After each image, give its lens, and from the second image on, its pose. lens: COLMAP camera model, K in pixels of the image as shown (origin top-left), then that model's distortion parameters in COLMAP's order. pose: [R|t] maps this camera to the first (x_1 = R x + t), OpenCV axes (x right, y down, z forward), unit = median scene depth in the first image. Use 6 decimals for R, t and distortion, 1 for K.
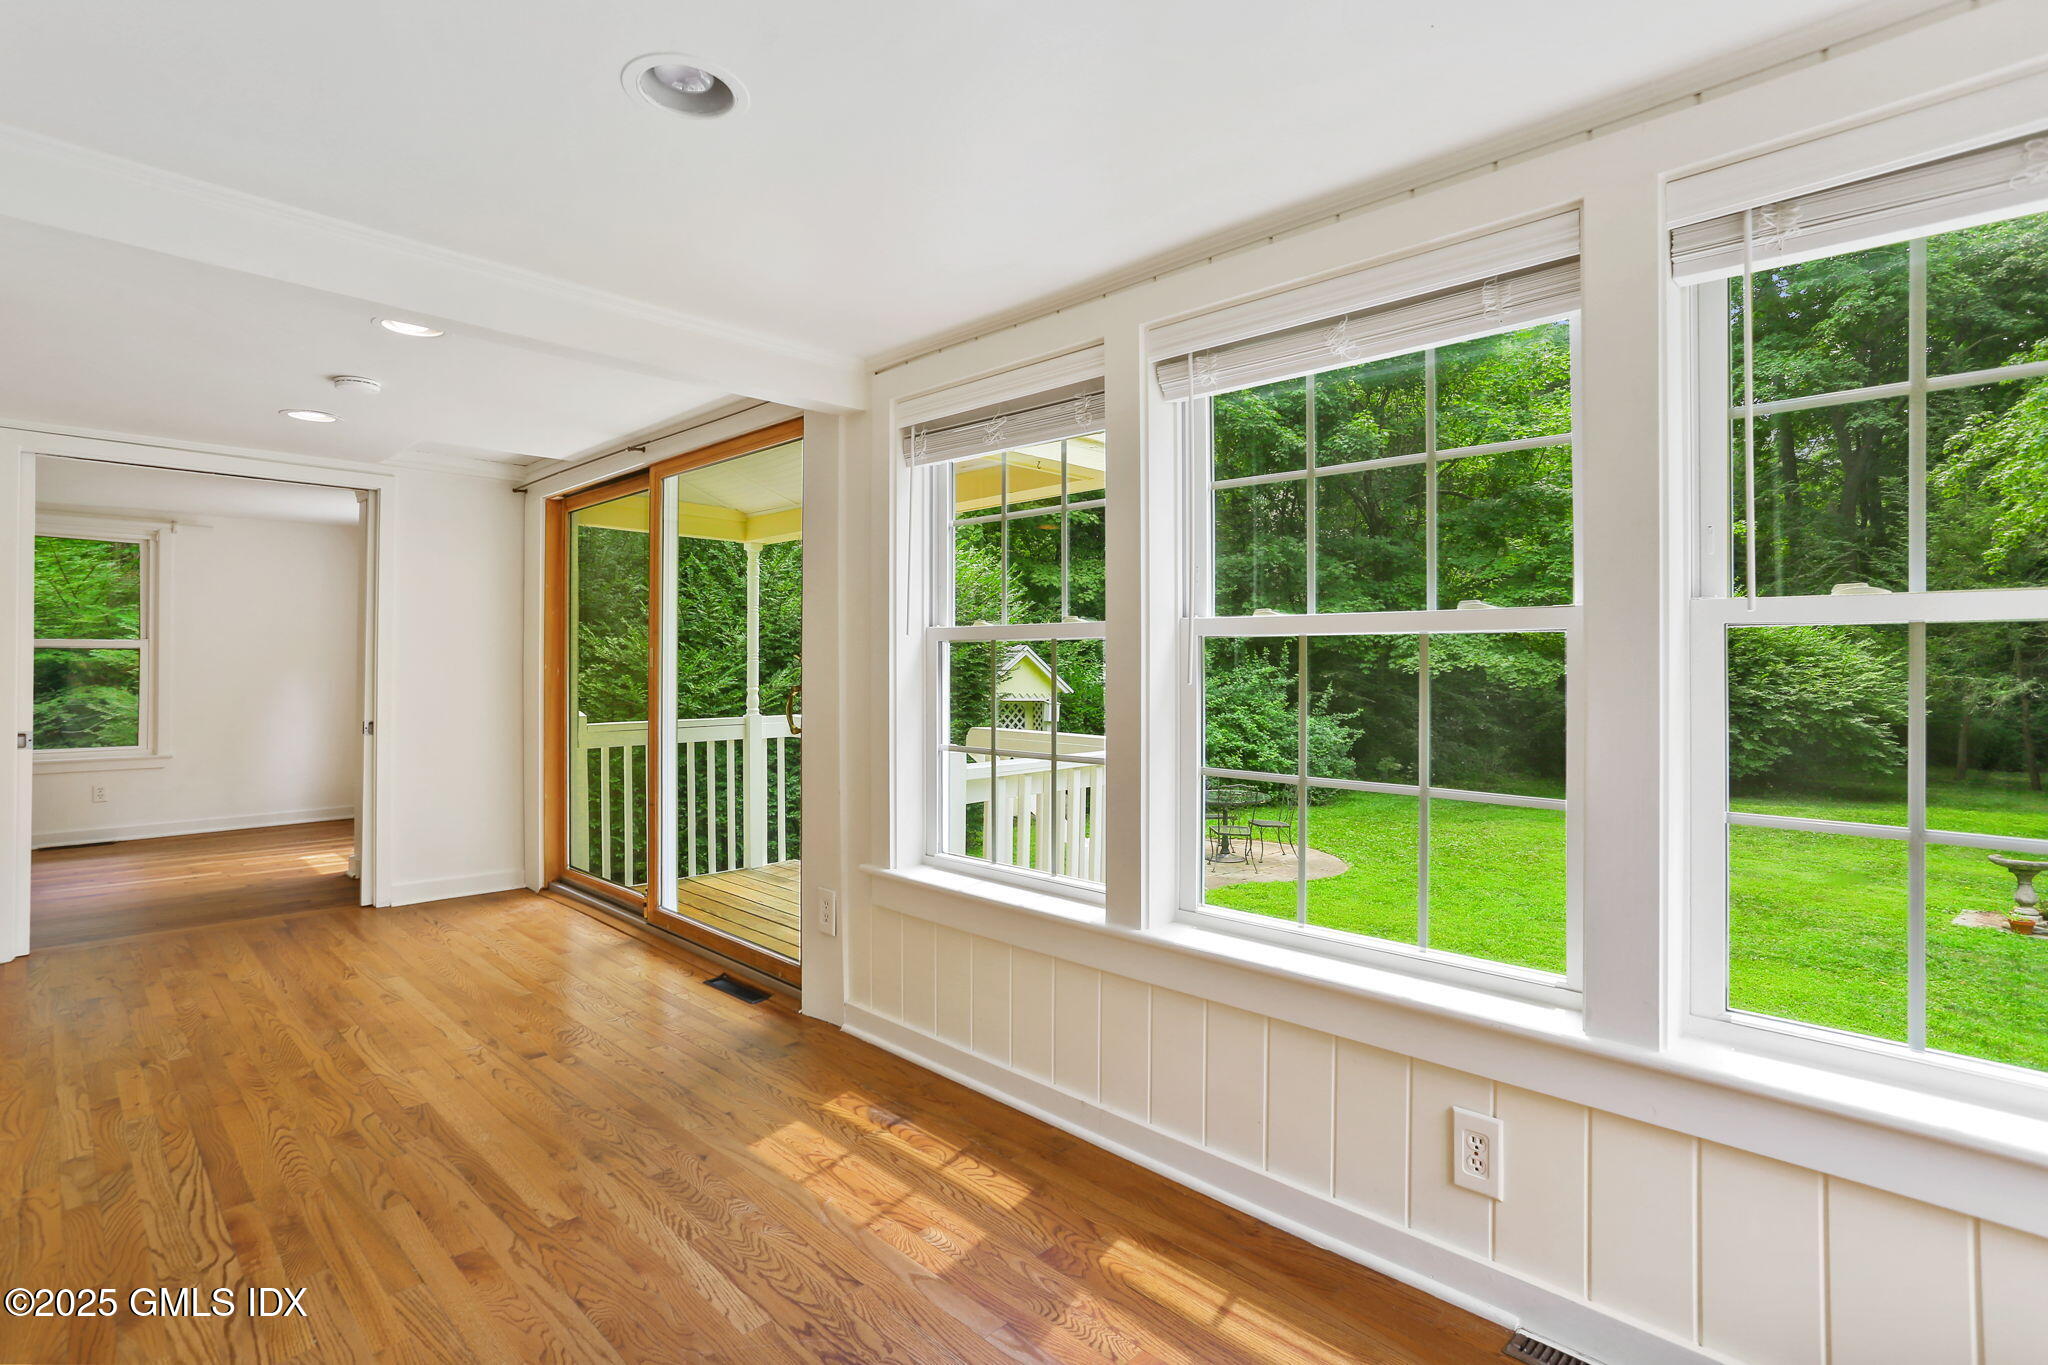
lens RADIAL K [[986.2, 0, 1024.0], [0, 986.2, 682.5], [0, 0, 1]] dist [-0.032416, 0.021958]
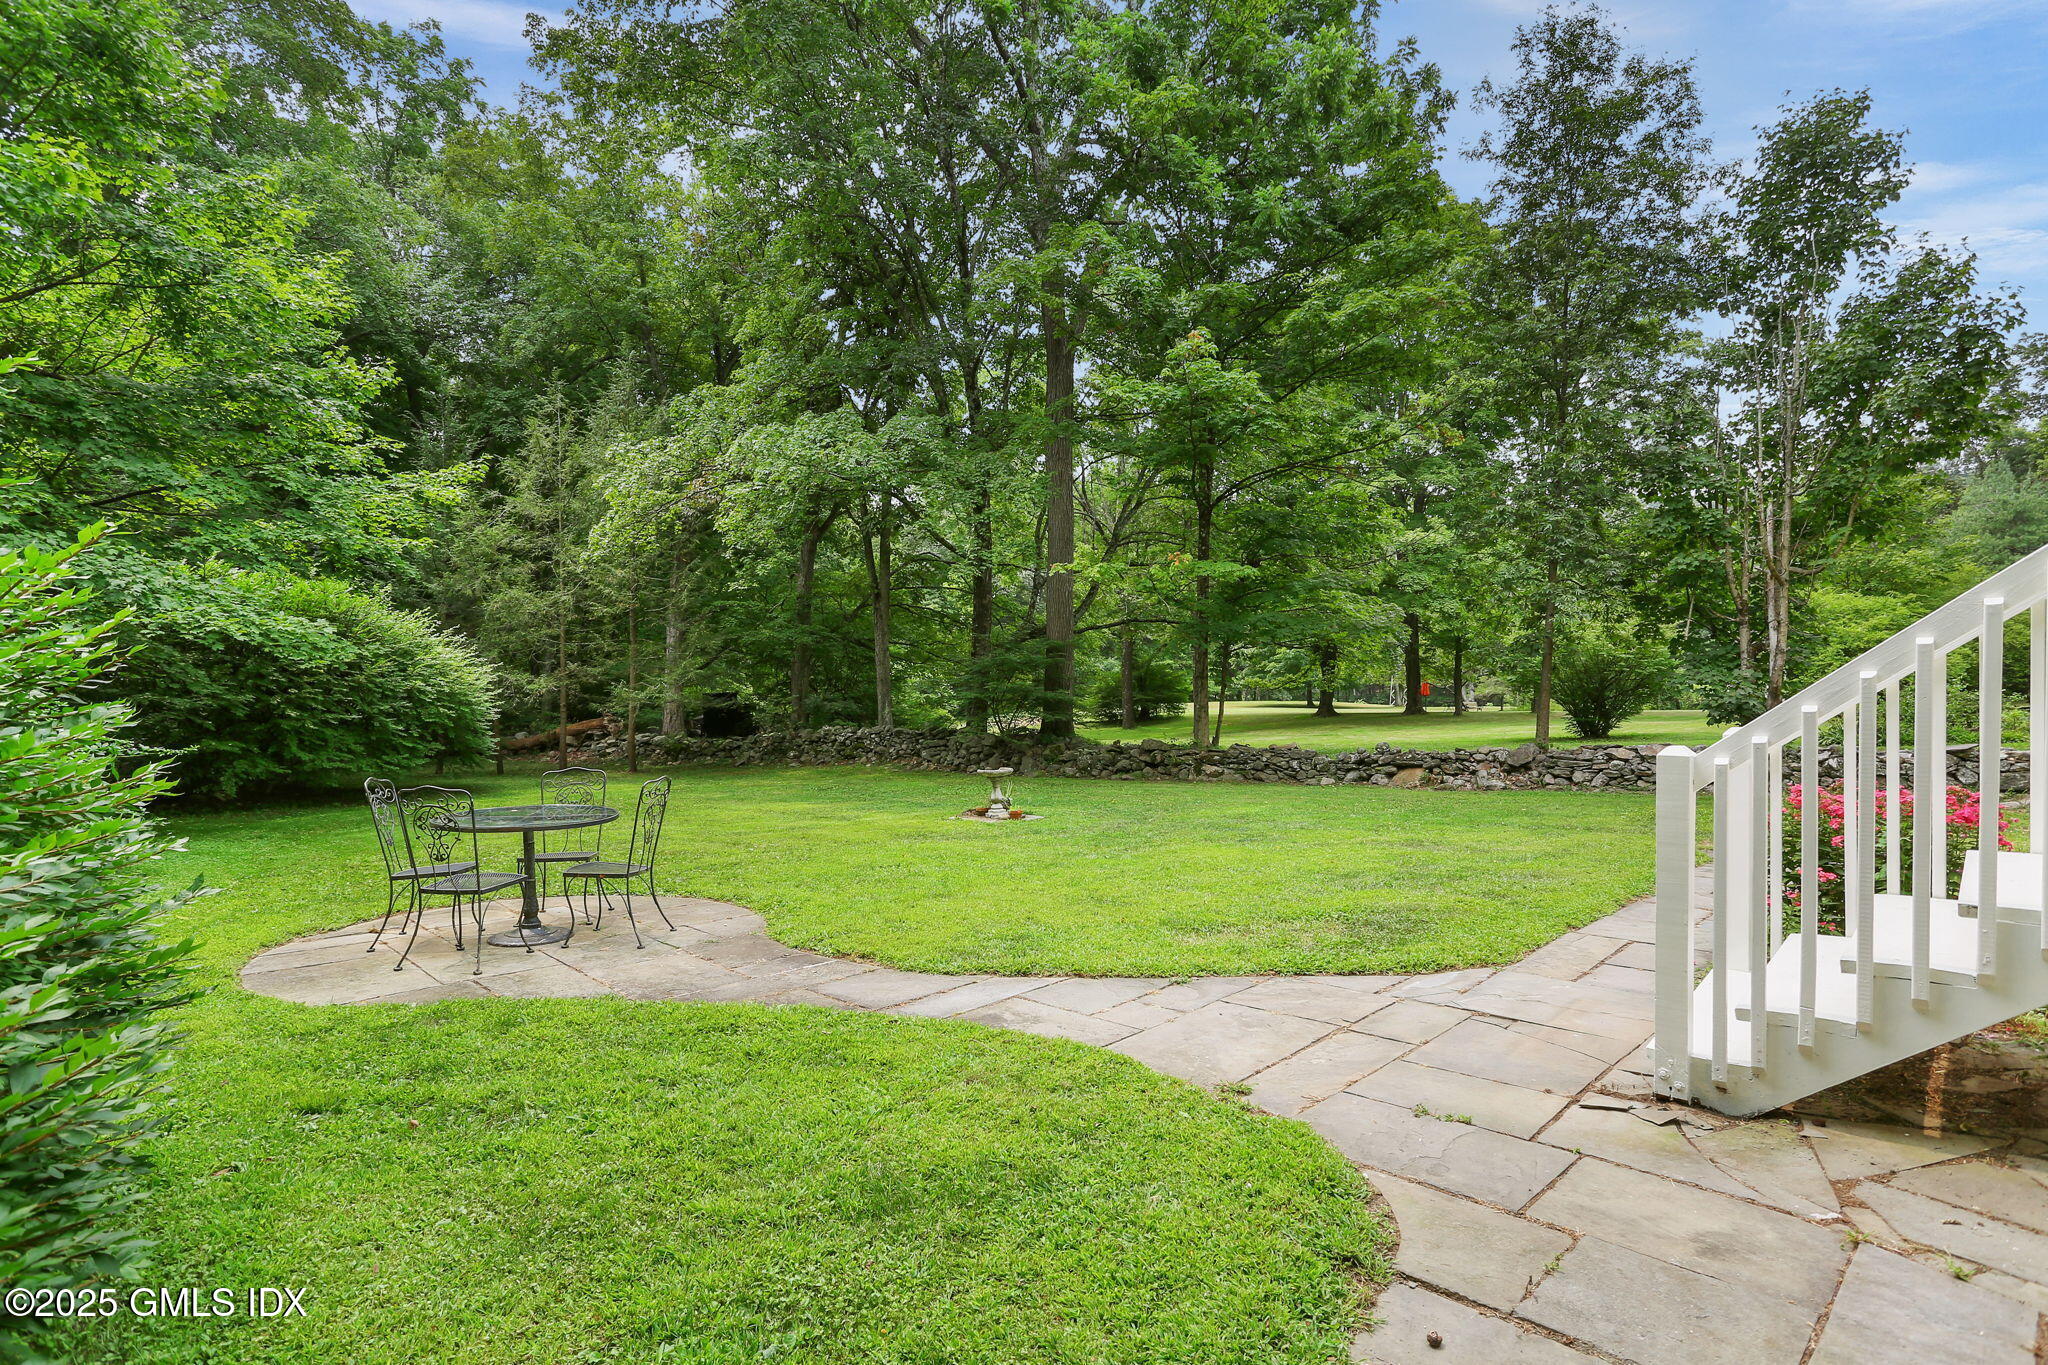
lens RADIAL K [[1011.4, 0, 1017.5], [0, 1011.4, 744.5], [0, 0, 1]] dist [-0.054844, 0.031653]
pose [[-0.000662, -0.048282, 0.998834, -0.630213], [0.024043, 0.998544, 0.048284, 0.120495], [-0.999711, 0.024047, 0.000500, 1.500011]]
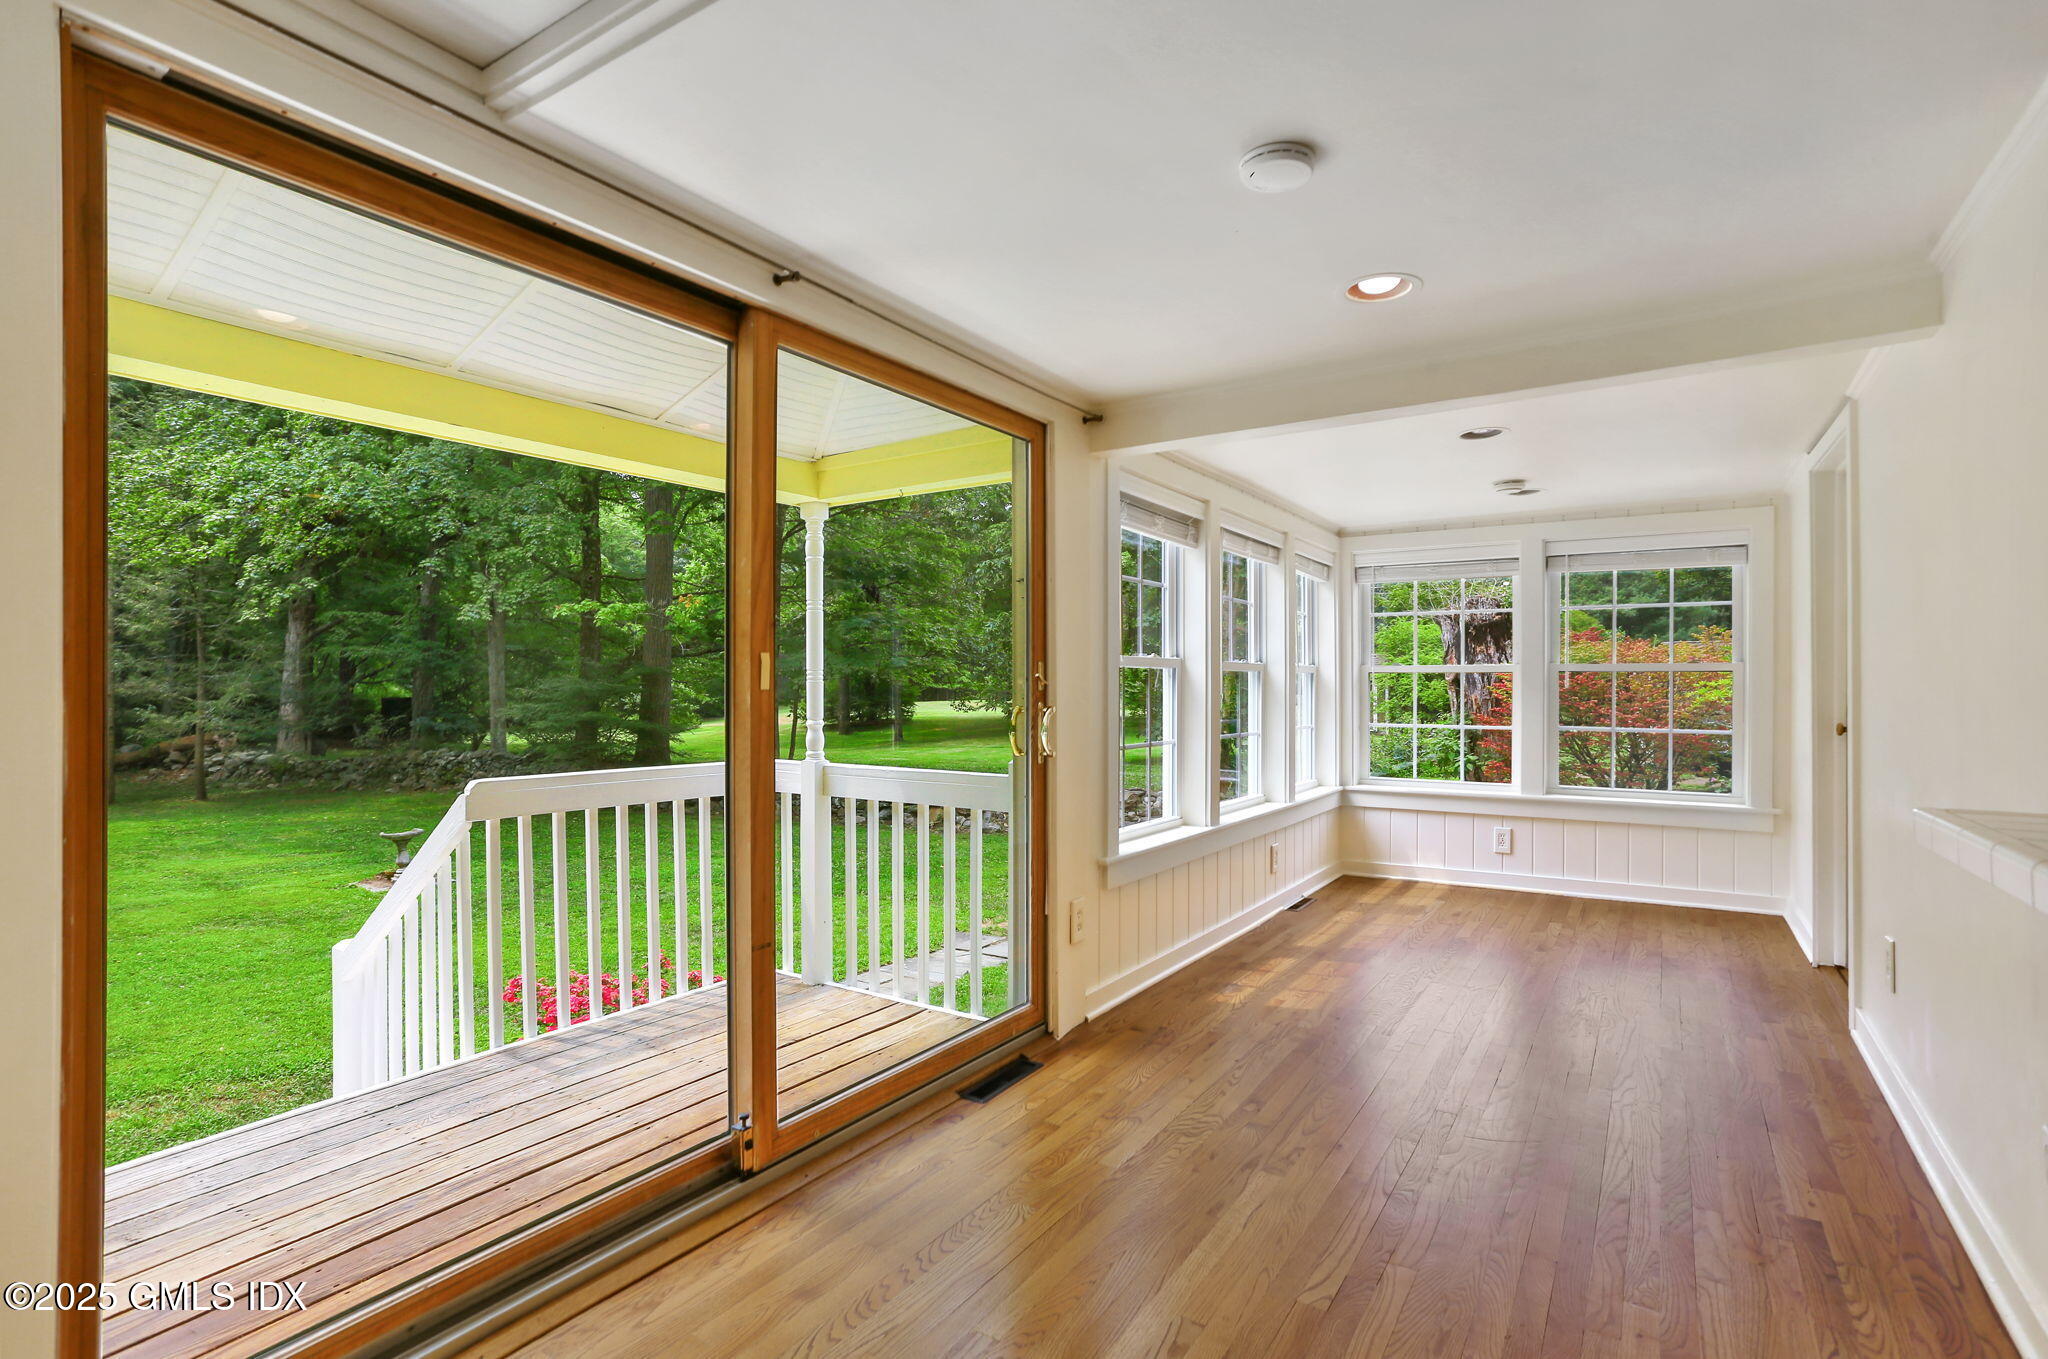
lens RADIAL K [[992.9, 0, 1016.5], [0, 992.9, 683.9], [0, 0, 1]] dist [-0.054864, 0.035194]
pose [[-0.188518, 0.000147, 0.982070, -0.646151], [0.018181, 0.999829, 0.003340, -0.011213], [-0.981901, 0.018484, -0.188488, 0.668026]]
